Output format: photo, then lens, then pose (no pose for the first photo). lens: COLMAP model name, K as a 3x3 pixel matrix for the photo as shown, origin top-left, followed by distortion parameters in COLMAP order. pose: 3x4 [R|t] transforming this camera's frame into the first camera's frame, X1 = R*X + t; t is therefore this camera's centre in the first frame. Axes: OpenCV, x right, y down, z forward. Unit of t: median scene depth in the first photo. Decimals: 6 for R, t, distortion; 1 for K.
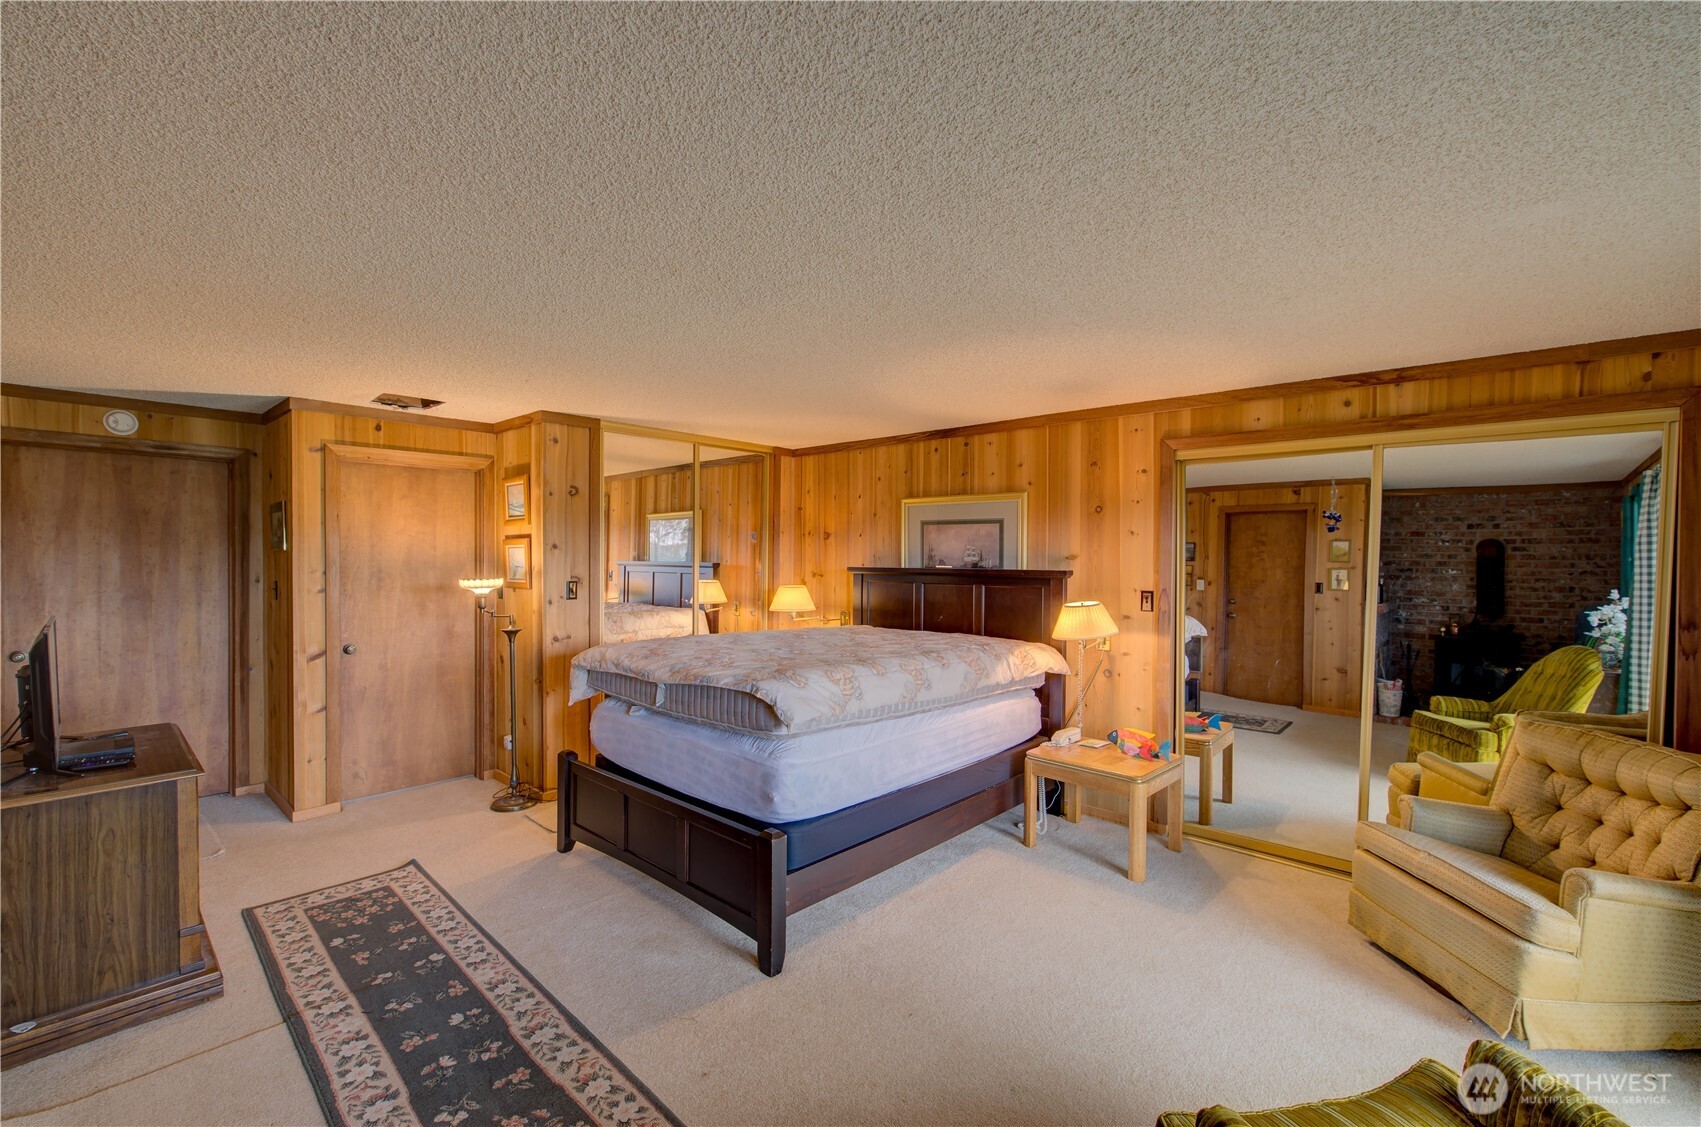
lens RADIAL K [[716.9, 0, 858.3], [0, 716.9, 568.8], [0, 0, 1]] dist [-0.001500, -0.000098]
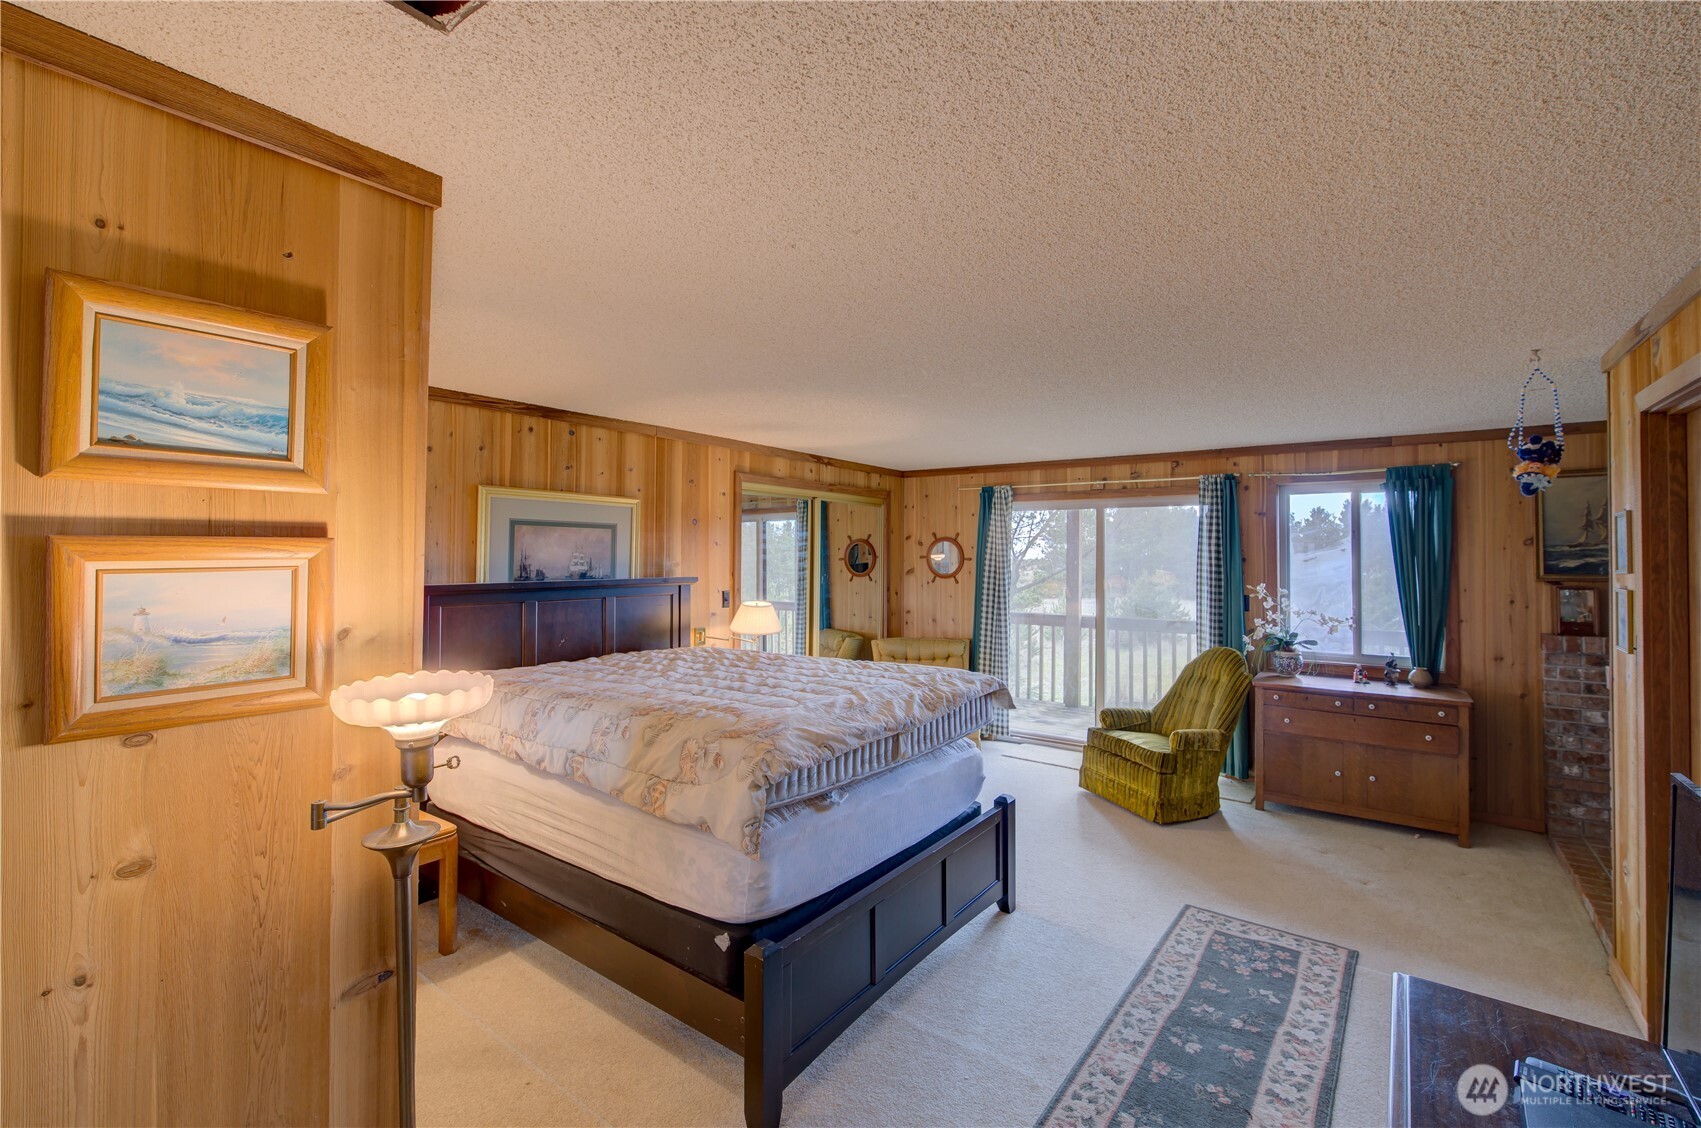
lens RADIAL K [[741.4, 0, 850.0], [0, 741.4, 540.7], [0, 0, 1]] dist [-0.000359, -0.000060]
pose [[-0.098863, 0.009973, 0.995051, -1.422044], [0.012599, 0.999882, -0.008770, -0.065855], [-0.995021, 0.011670, -0.098977, 1.442530]]
